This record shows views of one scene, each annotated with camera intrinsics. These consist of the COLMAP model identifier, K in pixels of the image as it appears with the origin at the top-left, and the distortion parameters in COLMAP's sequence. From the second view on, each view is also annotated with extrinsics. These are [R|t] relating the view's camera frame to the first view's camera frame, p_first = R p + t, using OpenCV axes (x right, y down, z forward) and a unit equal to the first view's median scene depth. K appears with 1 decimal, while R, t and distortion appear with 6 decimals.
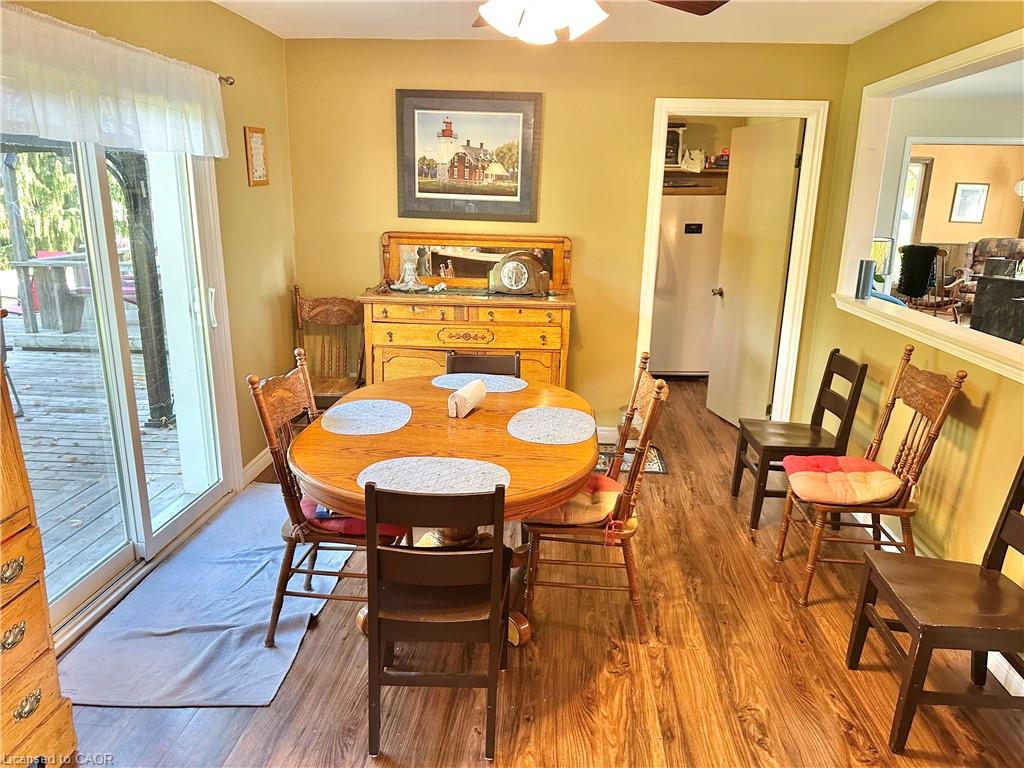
lens RADIAL K [[730.9, 0, 509.1], [0, 730.9, 387.6], [0, 0, 1]] dist [0.081840, -0.085327]
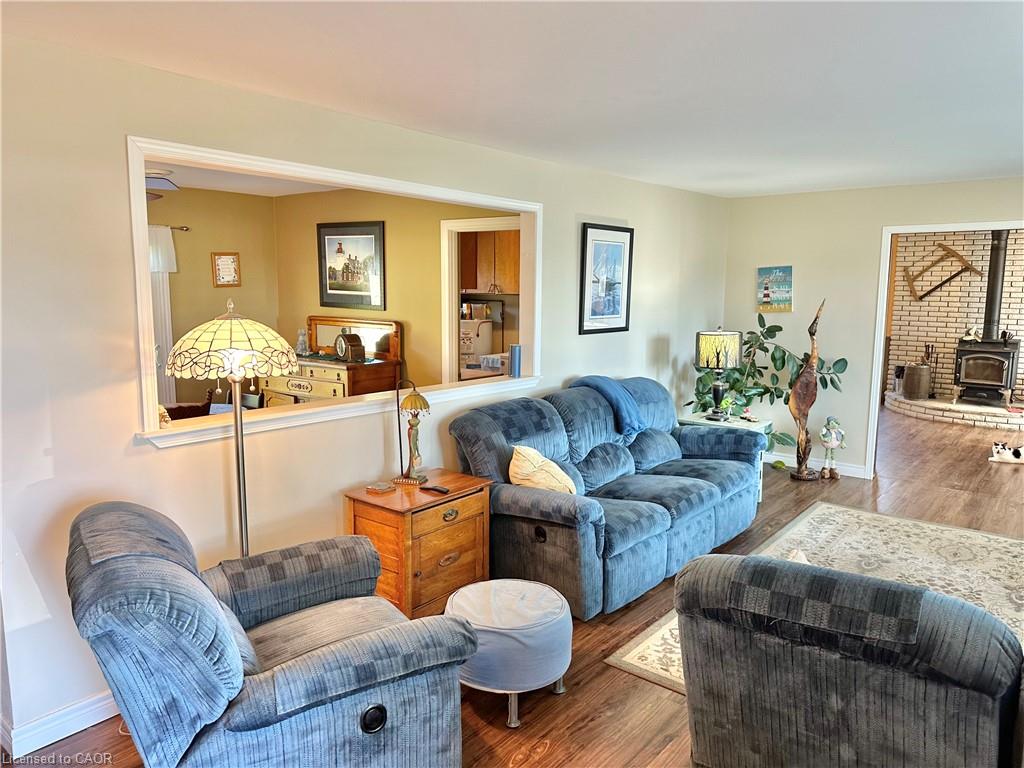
lens RADIAL K [[730.9, 0, 514.9], [0, 730.9, 365.8], [0, 0, 1]] dist [0.081840, -0.085327]
pose [[0.824521, 0.052818, -0.563361, 1.038757], [-0.140242, 0.983644, -0.113033, -0.005983], [0.548176, 0.172205, 0.818443, 0.042883]]
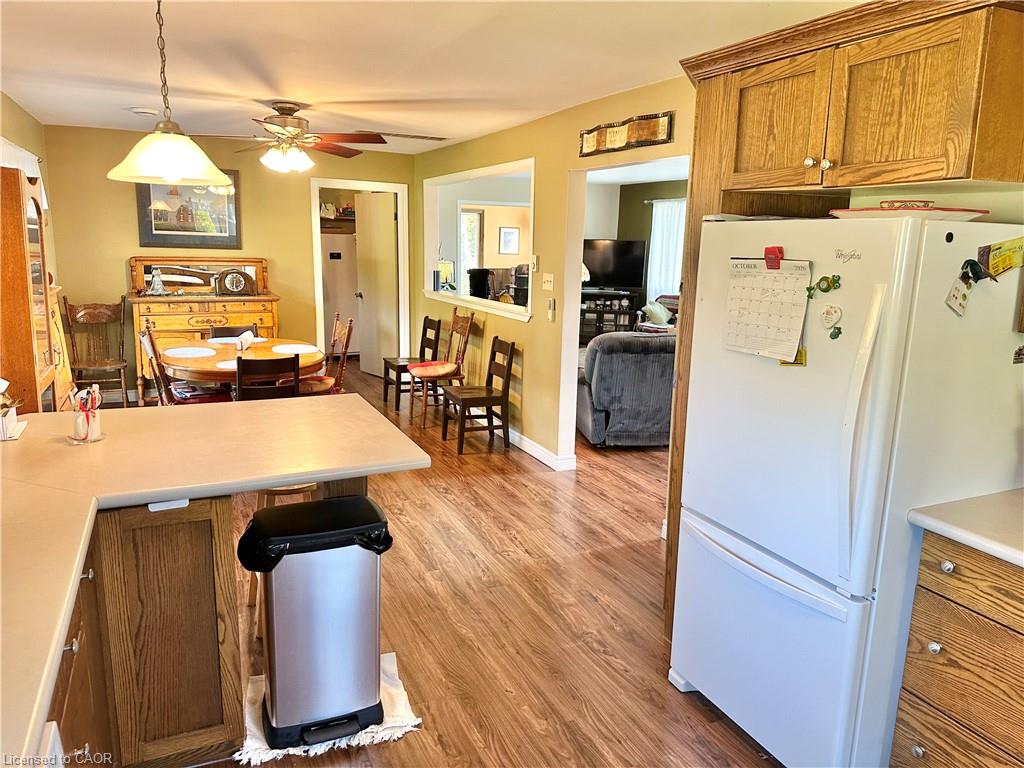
lens RADIAL K [[730.9, 0, 508.5], [0, 730.9, 383.7], [0, 0, 1]] dist [0.081840, -0.085327]
pose [[0.876544, -0.094627, 0.471928, -0.241102], [0.119366, 0.992591, -0.022680, 0.164513], [-0.466285, 0.076212, 0.881345, -0.643780]]
